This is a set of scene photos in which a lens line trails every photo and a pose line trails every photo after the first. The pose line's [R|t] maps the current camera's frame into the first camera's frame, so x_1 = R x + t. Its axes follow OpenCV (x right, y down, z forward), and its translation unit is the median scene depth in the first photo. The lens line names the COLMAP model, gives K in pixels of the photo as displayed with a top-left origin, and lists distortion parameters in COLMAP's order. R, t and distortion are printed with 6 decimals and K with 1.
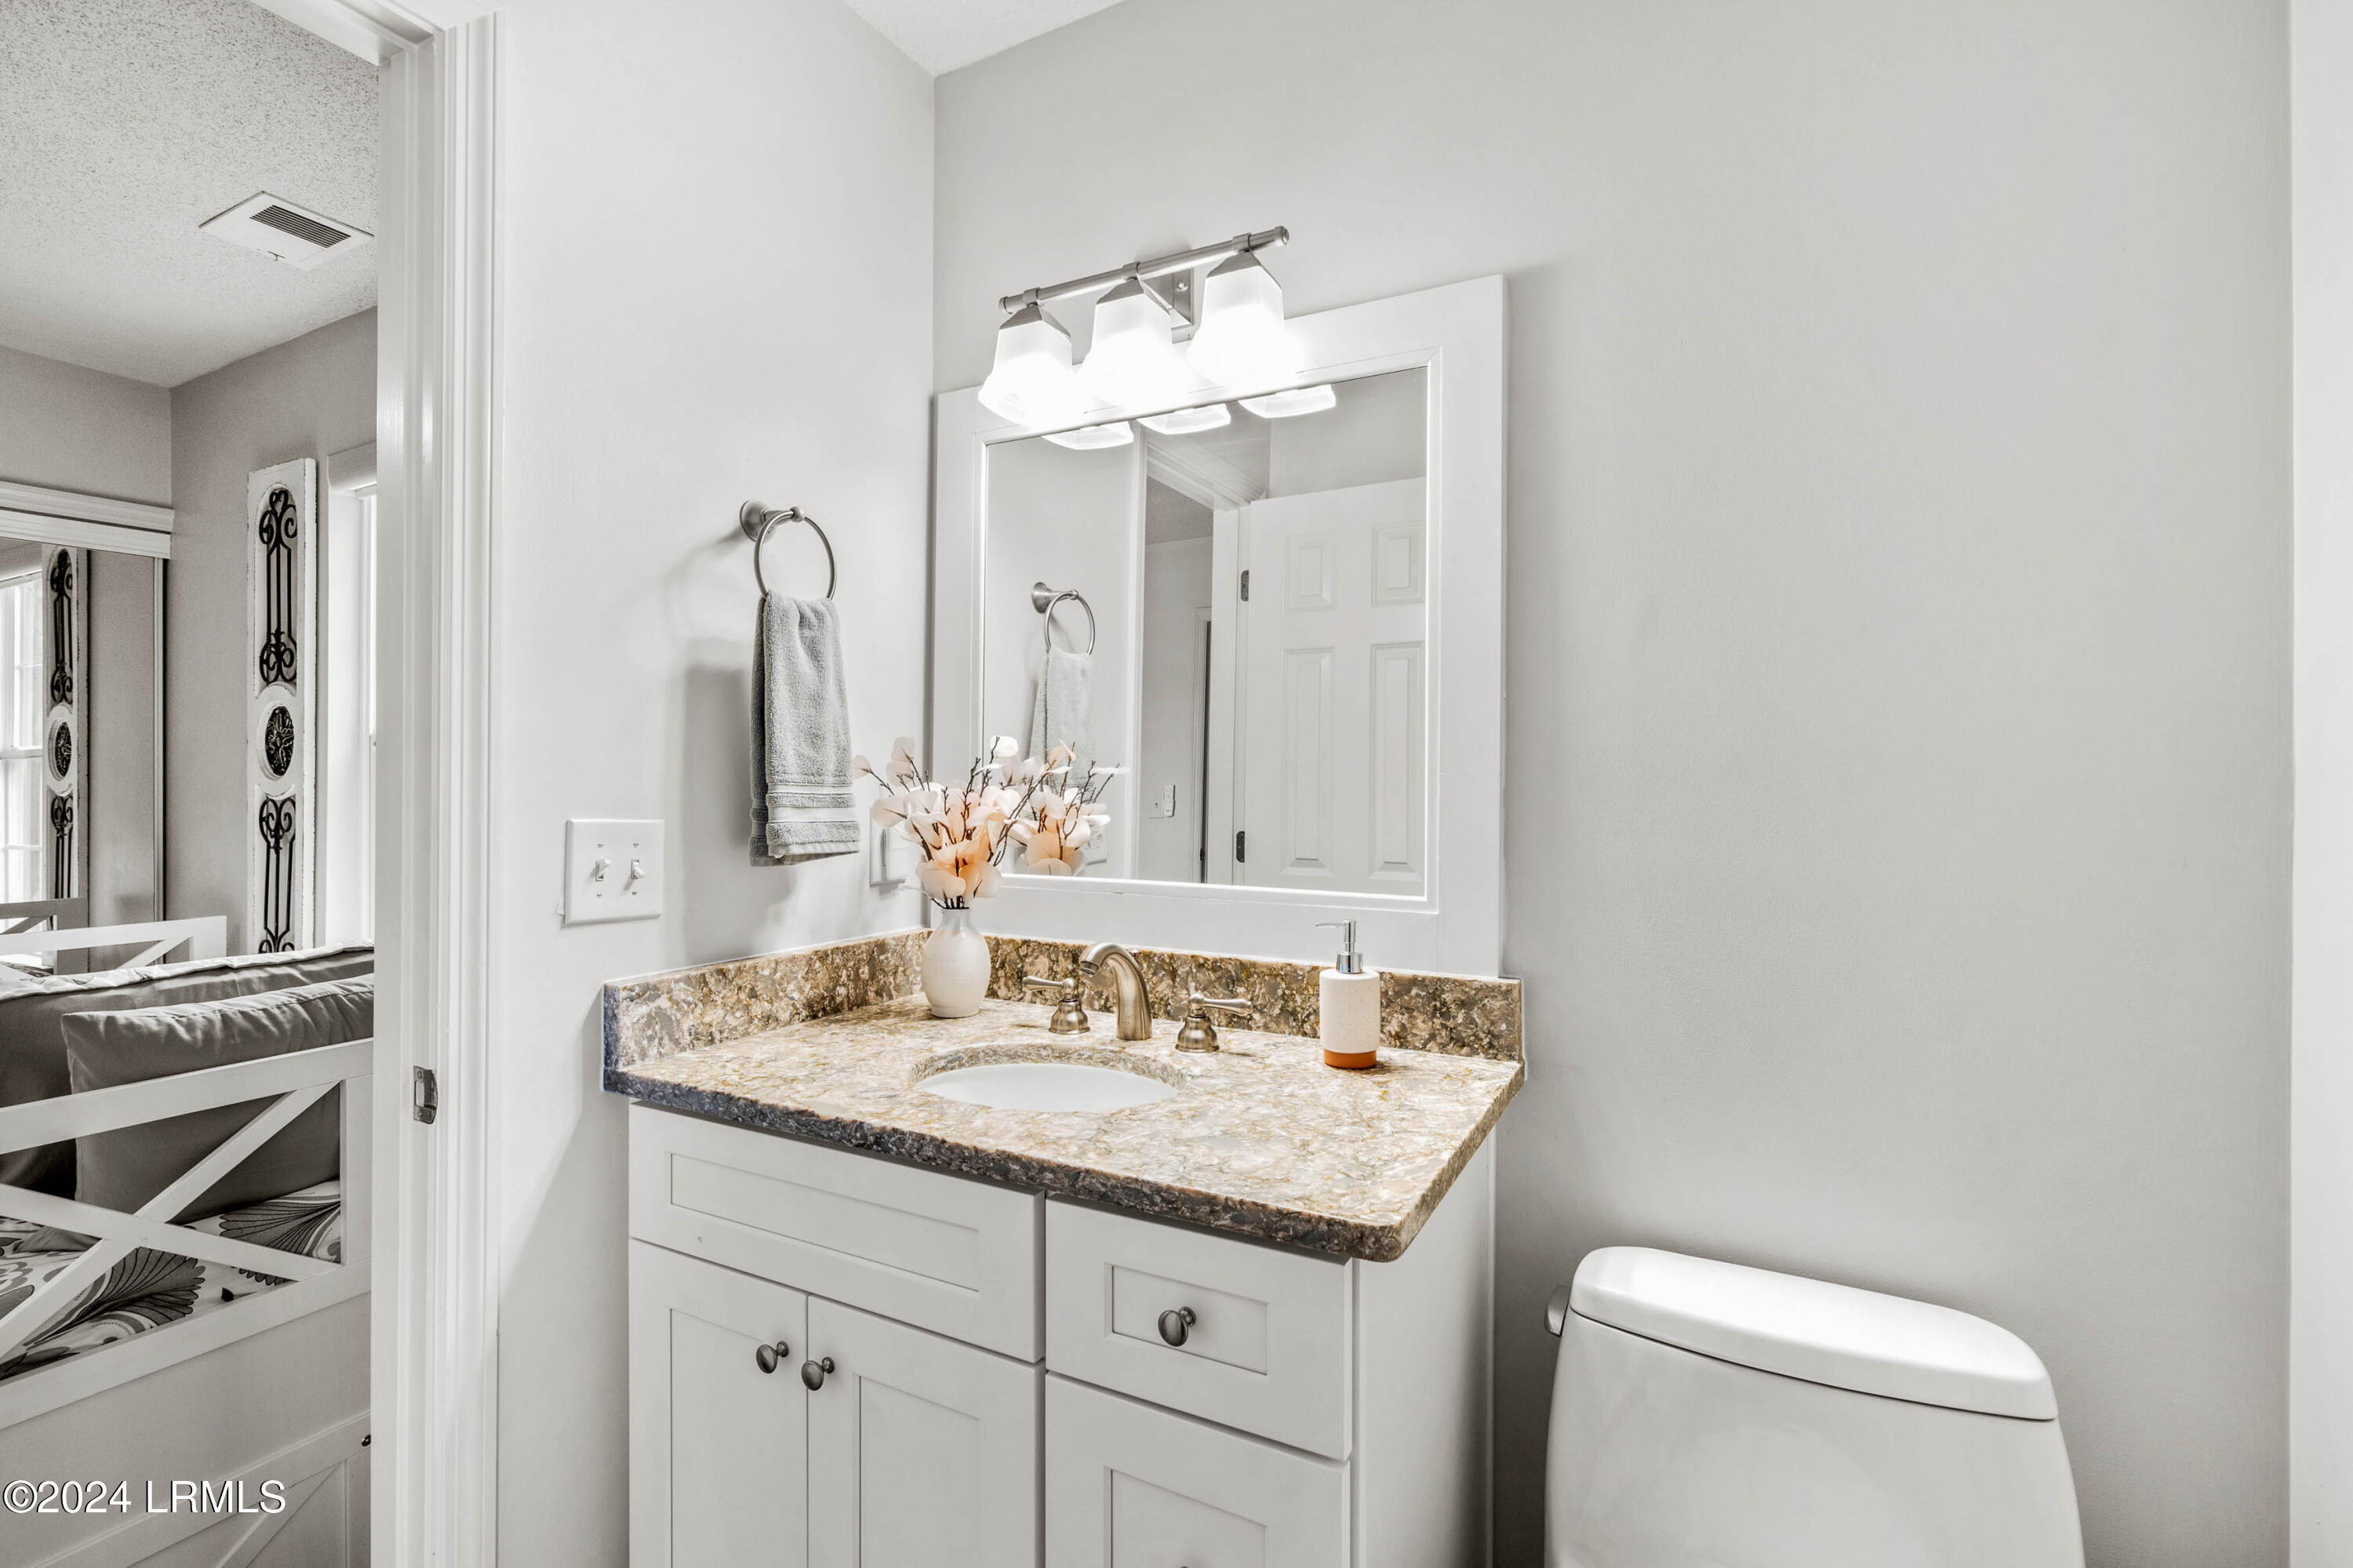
lens RADIAL K [[1059.7, 0, 1174.1], [0, 1059.7, 775.9], [0, 0, 1]] dist [-0.005182, 0.001907]
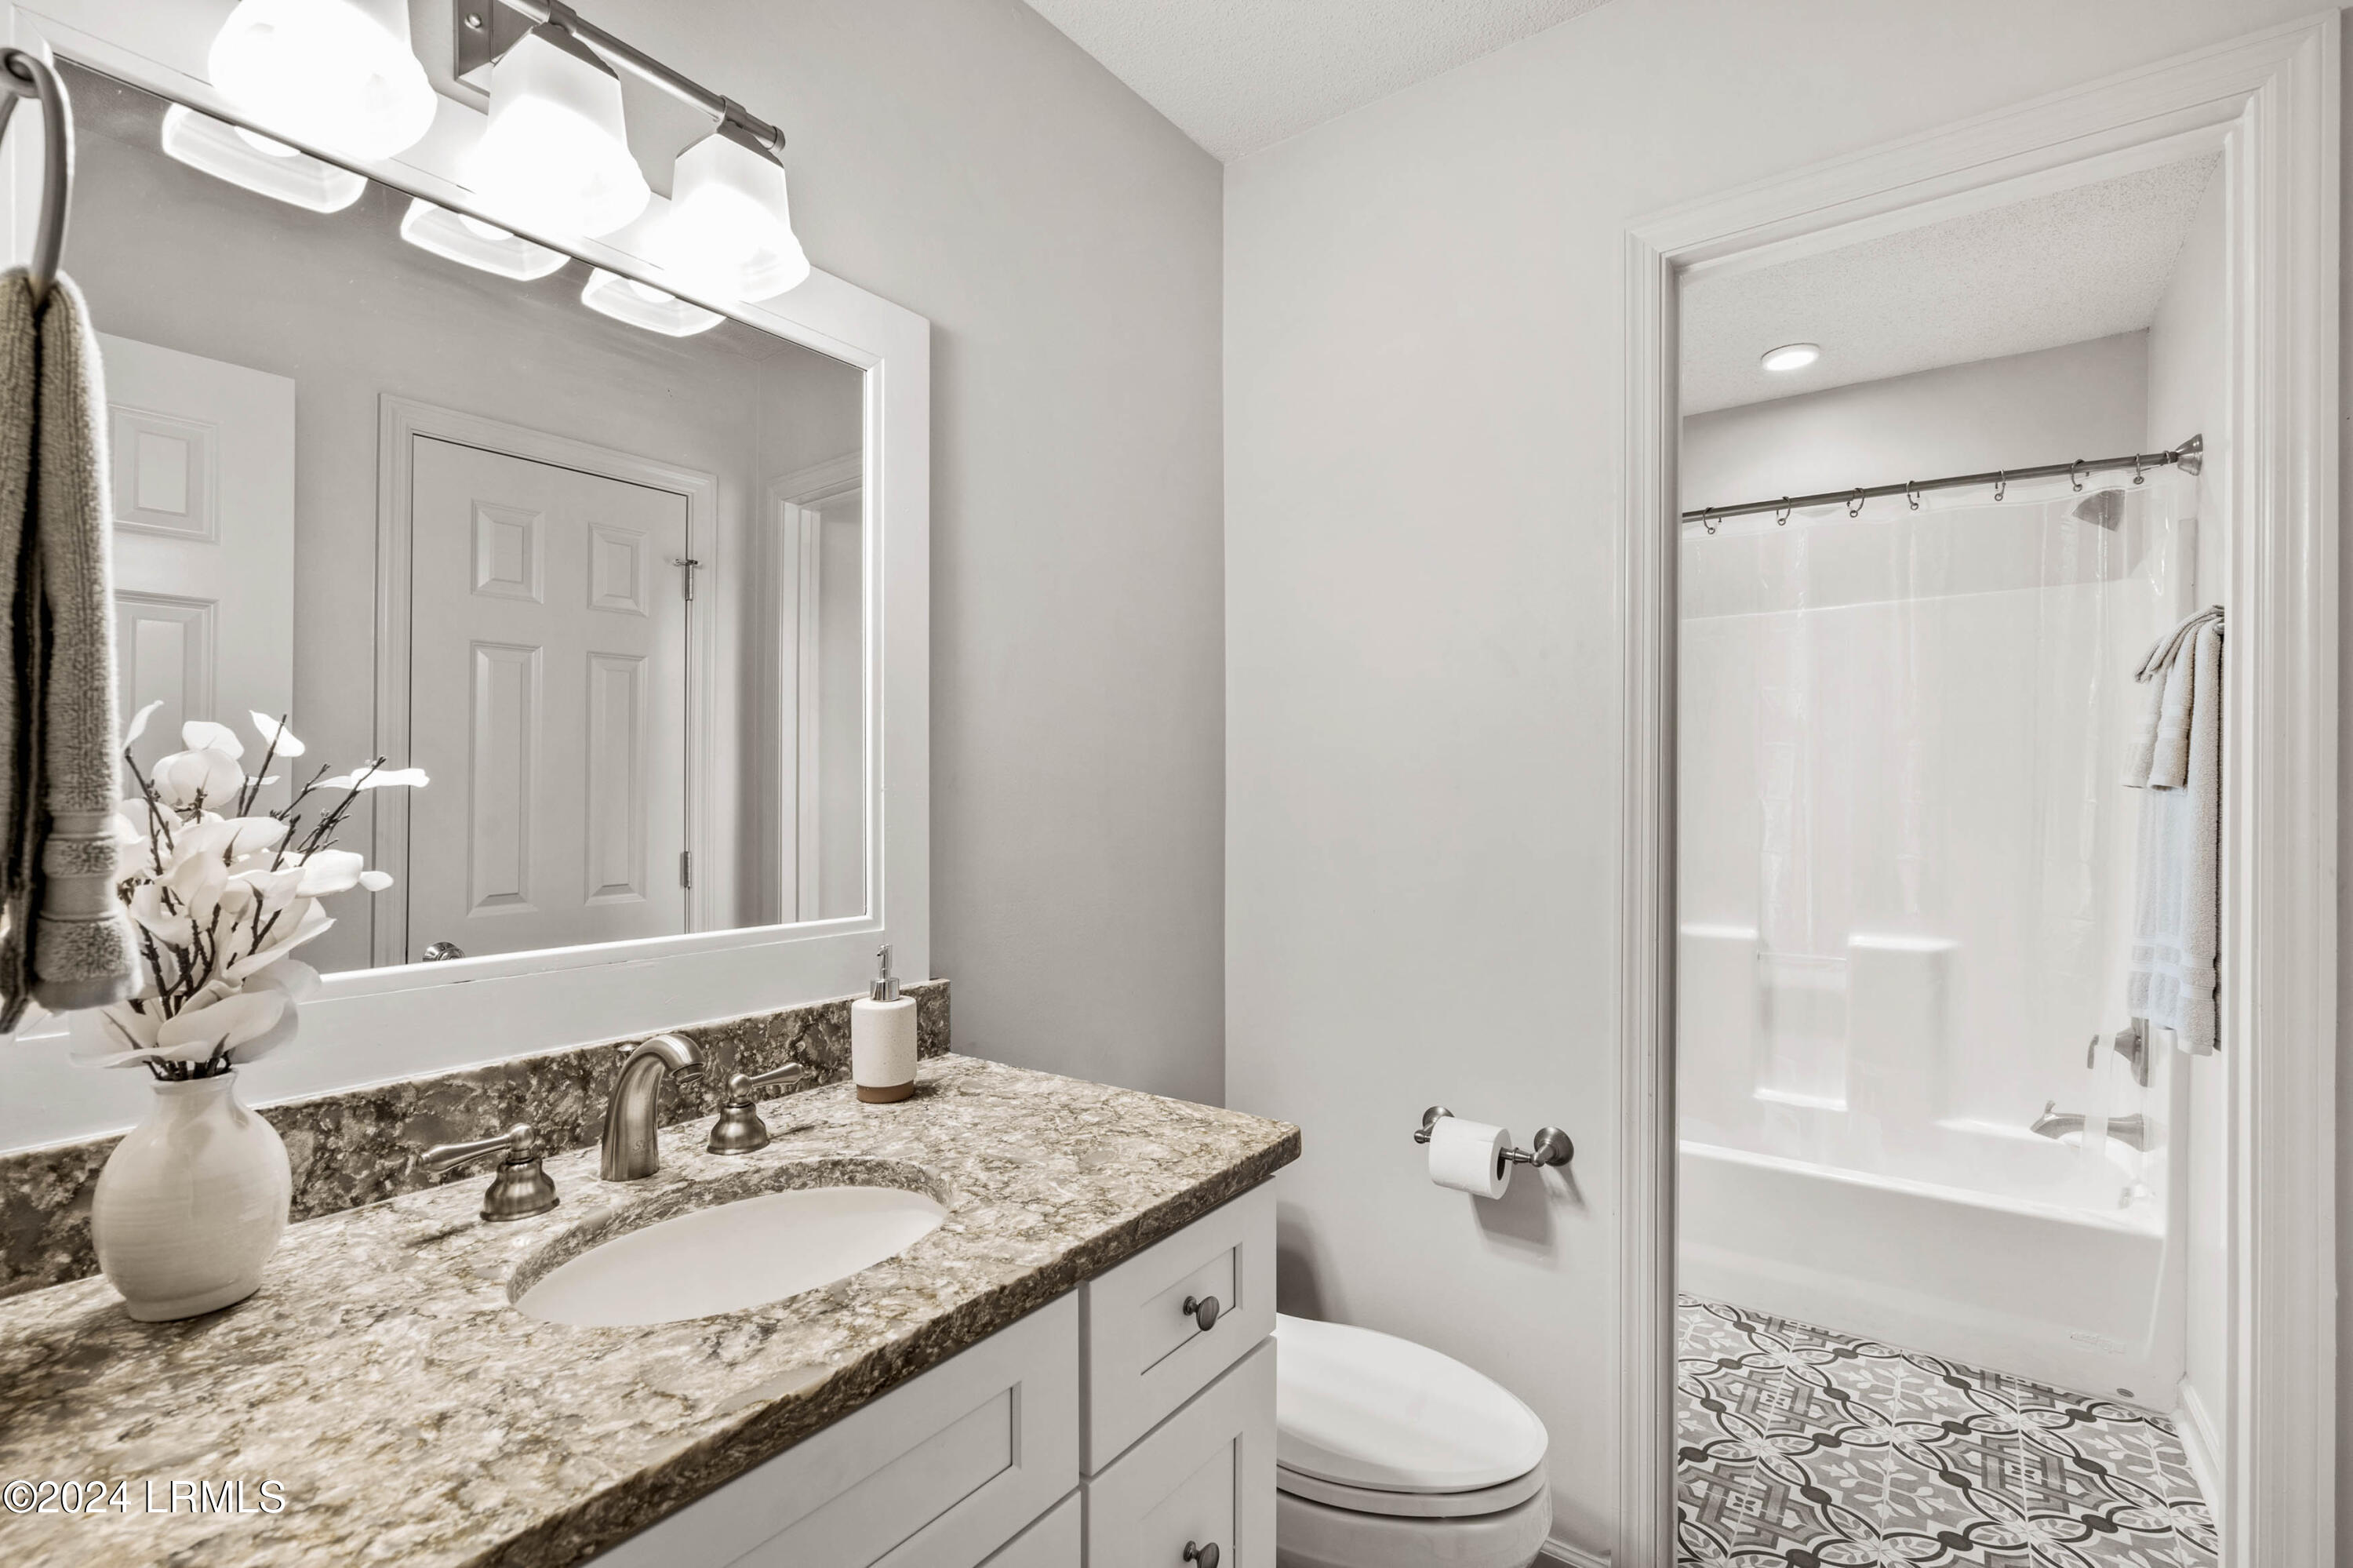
lens RADIAL K [[1059.7, 0, 1182.7], [0, 1059.7, 799.8], [0, 0, 1]] dist [-0.005182, 0.001907]
pose [[0.130959, -0.003480, 0.991382, -0.822355], [-0.004887, 0.999979, 0.004156, 0.002633], [-0.991376, -0.005389, 0.130940, 0.694091]]
